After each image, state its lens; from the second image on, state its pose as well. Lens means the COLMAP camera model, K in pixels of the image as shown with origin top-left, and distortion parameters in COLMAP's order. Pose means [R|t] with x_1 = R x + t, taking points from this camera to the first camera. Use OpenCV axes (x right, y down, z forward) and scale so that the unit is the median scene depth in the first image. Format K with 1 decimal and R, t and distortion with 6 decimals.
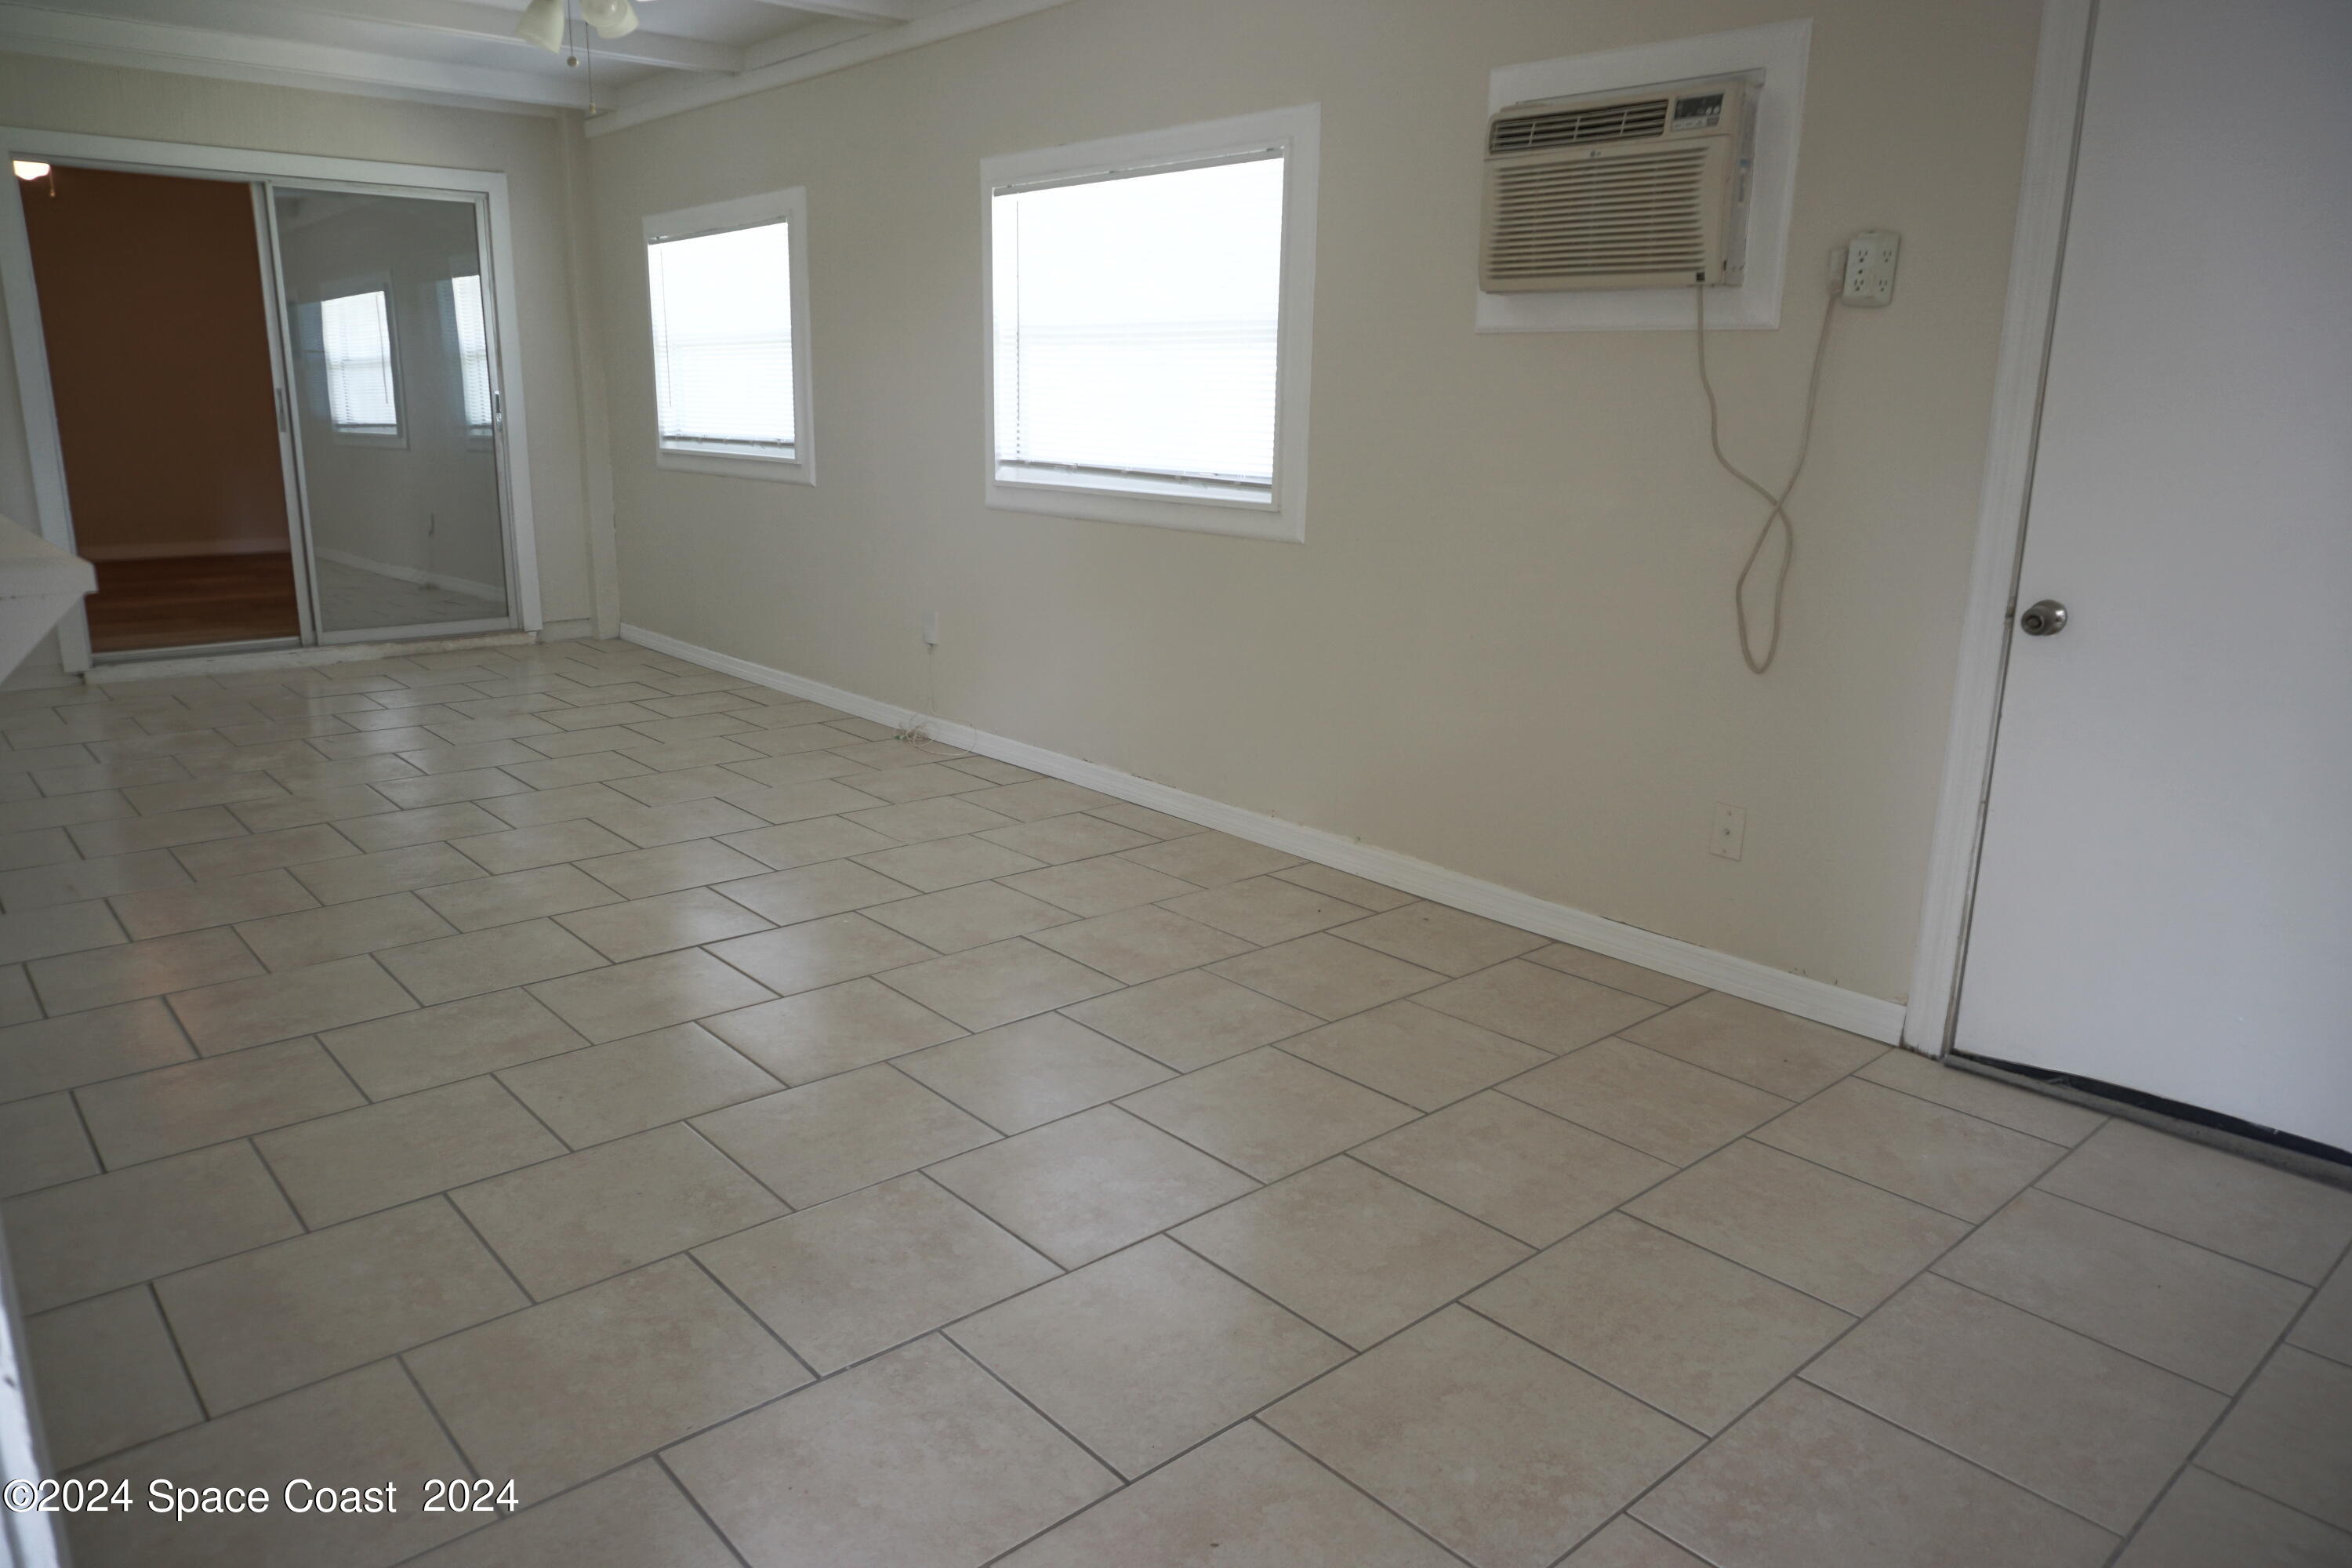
lens RADIAL K [[1578.4, 0, 1174.0], [0, 1578.4, 783.5], [0, 0, 1]] dist [-0.036847, 0.030870]
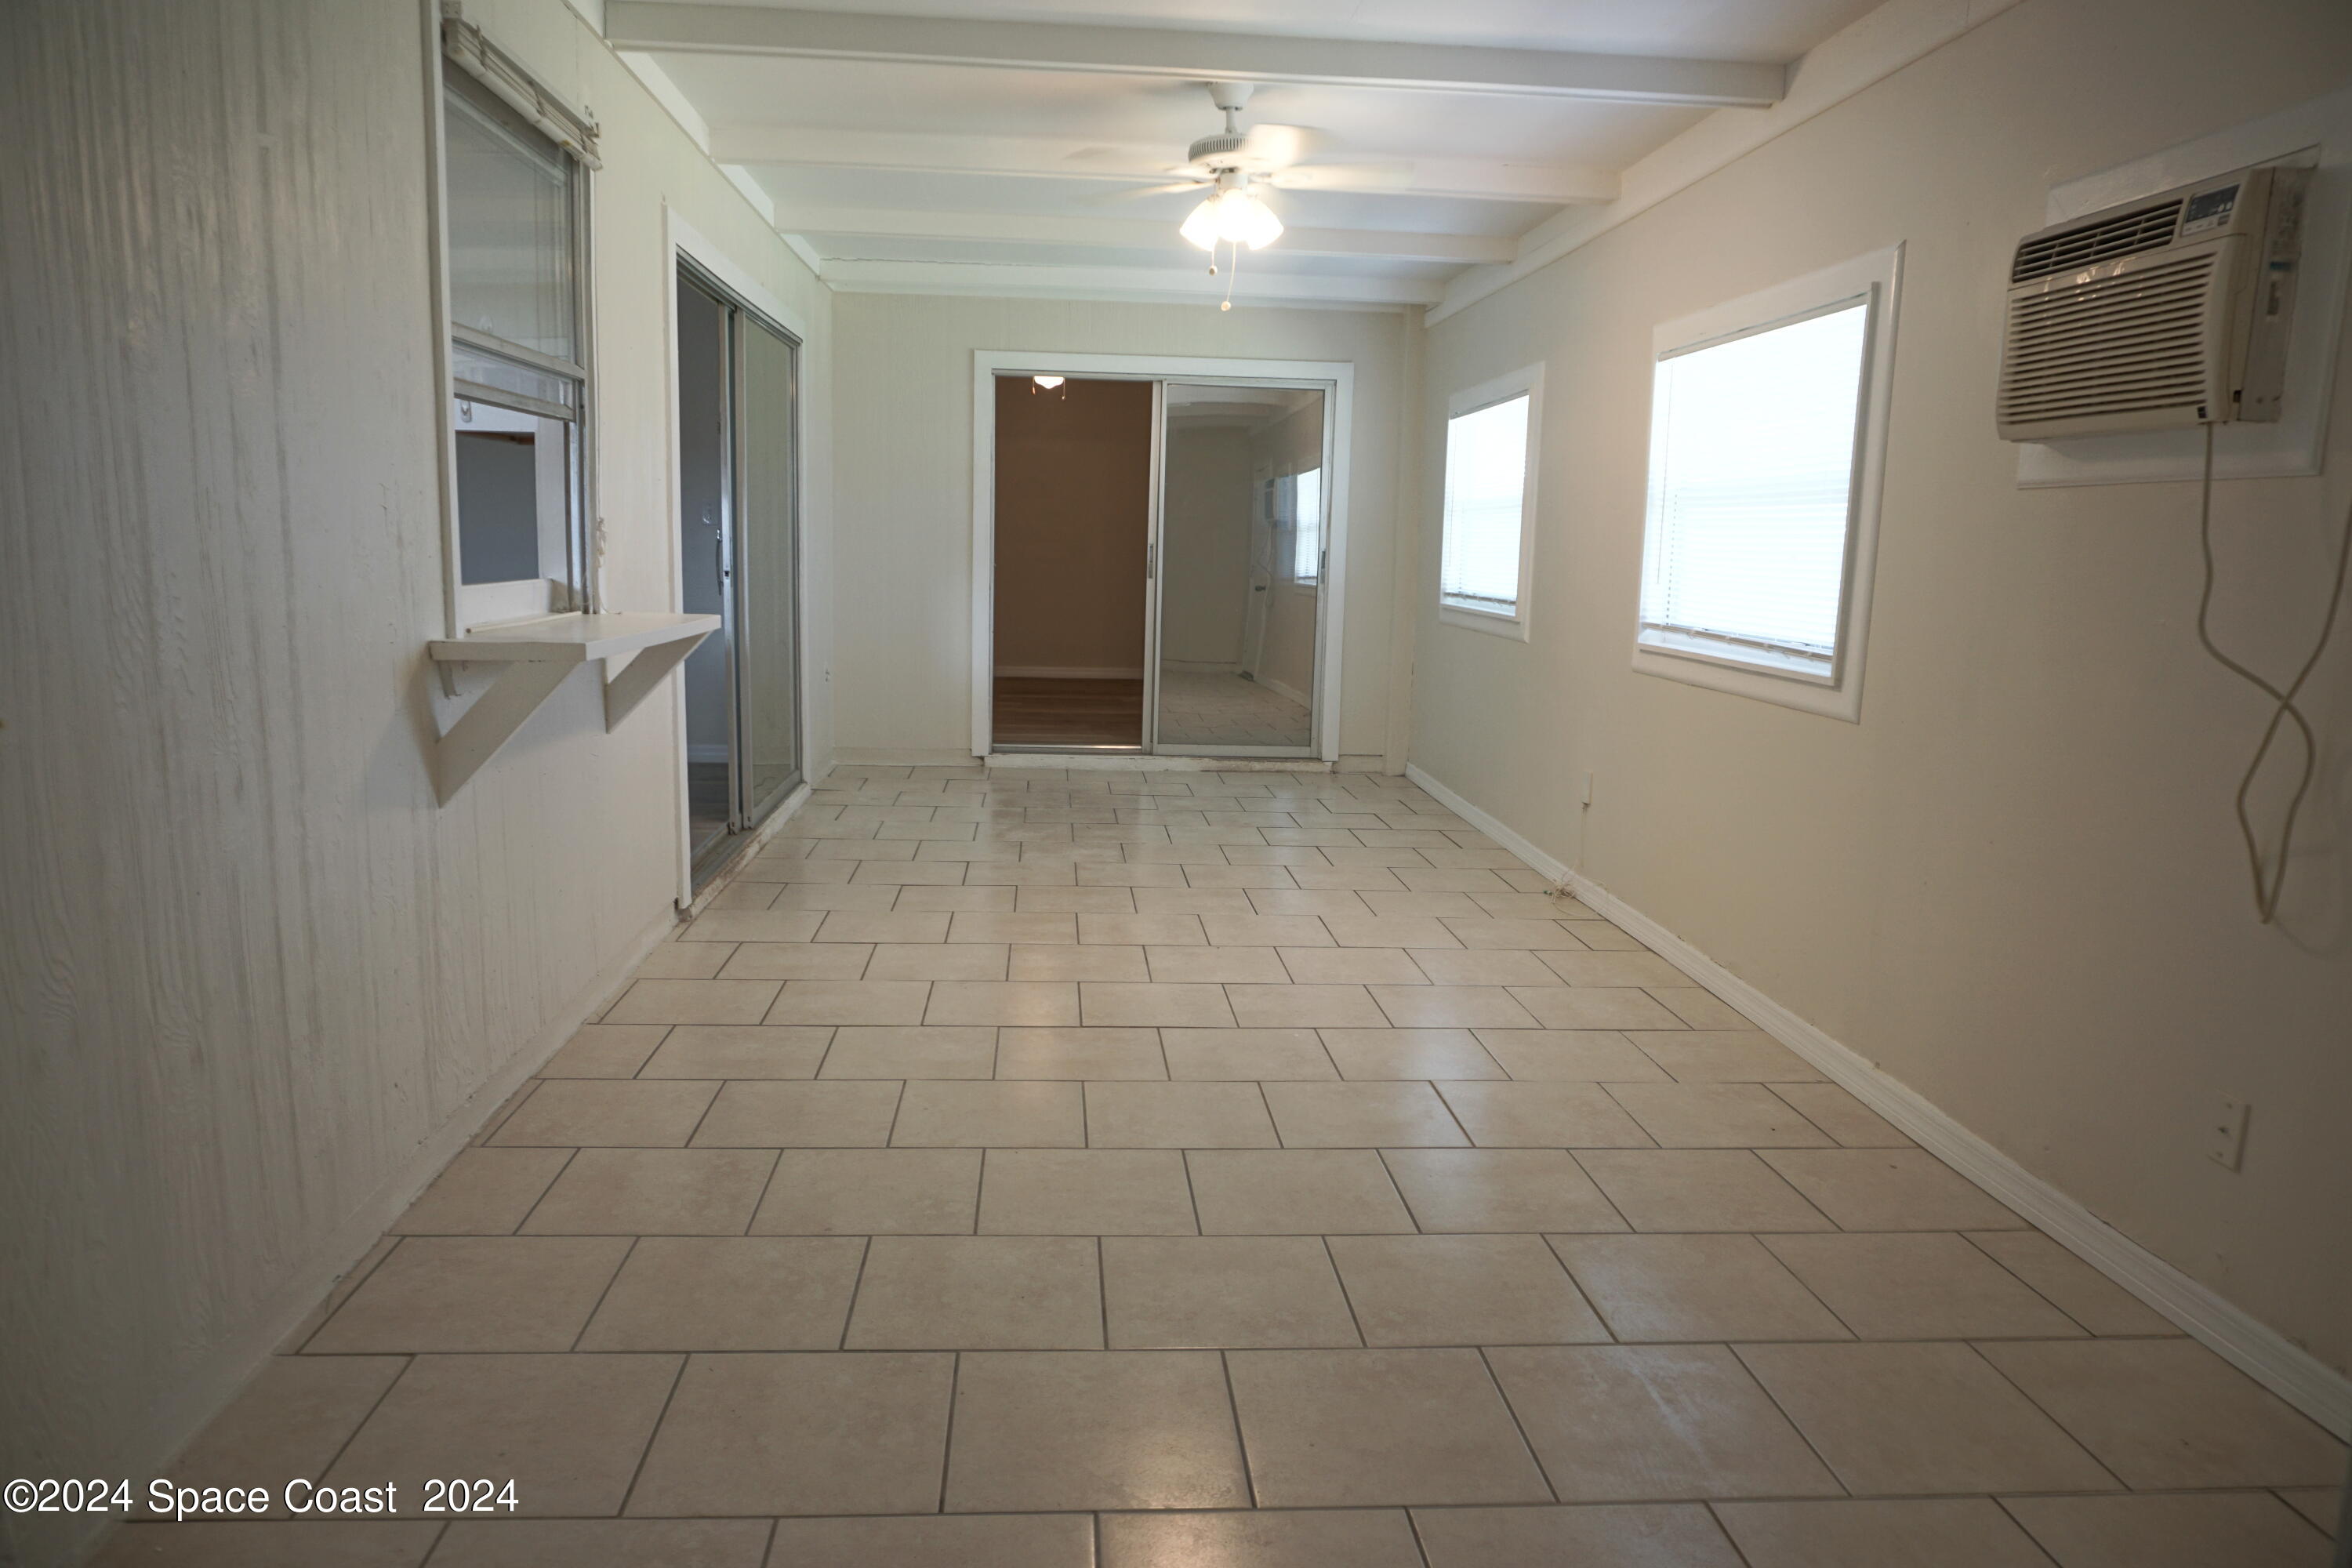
lens RADIAL K [[1578.4, 0, 1169.4], [0, 1578.4, 788.6], [0, 0, 1]] dist [-0.036847, 0.030870]
pose [[0.797148, 0.100335, -0.595389, 0.243620], [-0.159899, 0.985969, -0.047929, -0.008406], [0.582226, 0.133409, 0.802007, 0.052663]]
